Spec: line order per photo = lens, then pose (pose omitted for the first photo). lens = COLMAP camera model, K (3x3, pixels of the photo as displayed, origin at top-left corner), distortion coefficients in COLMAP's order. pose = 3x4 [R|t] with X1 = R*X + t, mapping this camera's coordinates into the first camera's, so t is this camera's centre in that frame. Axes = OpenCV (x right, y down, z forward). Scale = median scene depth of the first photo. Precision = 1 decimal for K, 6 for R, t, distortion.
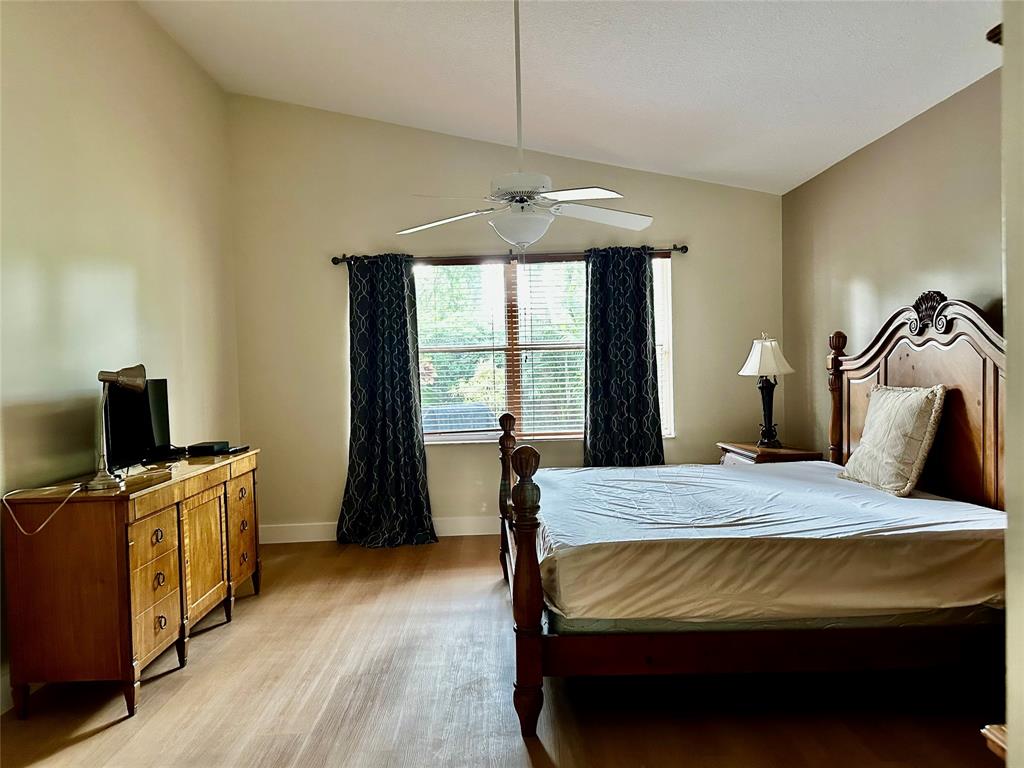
lens RADIAL K [[719.5, 0, 512.0], [0, 719.5, 384.0], [0, 0, 1]] dist [0.110071, -0.142326]
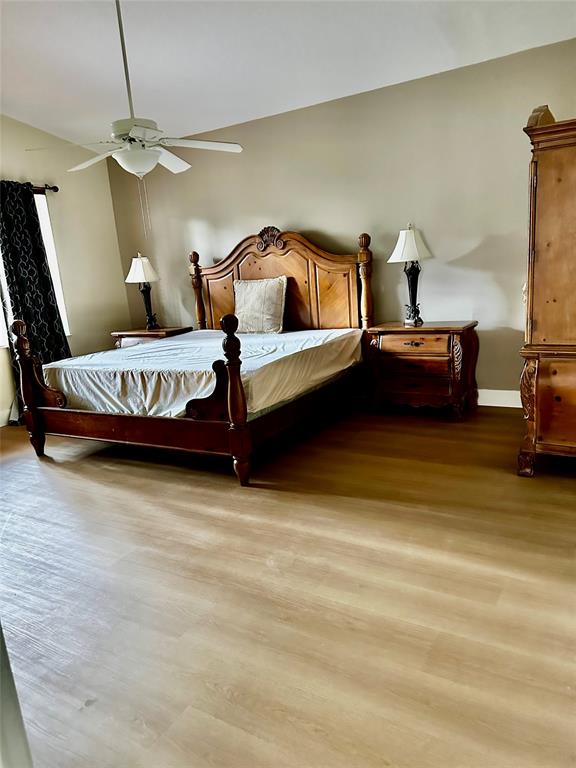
lens RADIAL K [[539.6, 0, 288.0], [0, 539.6, 384.0], [0, 0, 1]] dist [0.110071, -0.142326]
pose [[0.548543, -0.201259, 0.811539, -0.566603], [0.088385, 0.979118, 0.183076, 0.017733], [-0.831438, -0.028697, 0.554876, 0.140043]]
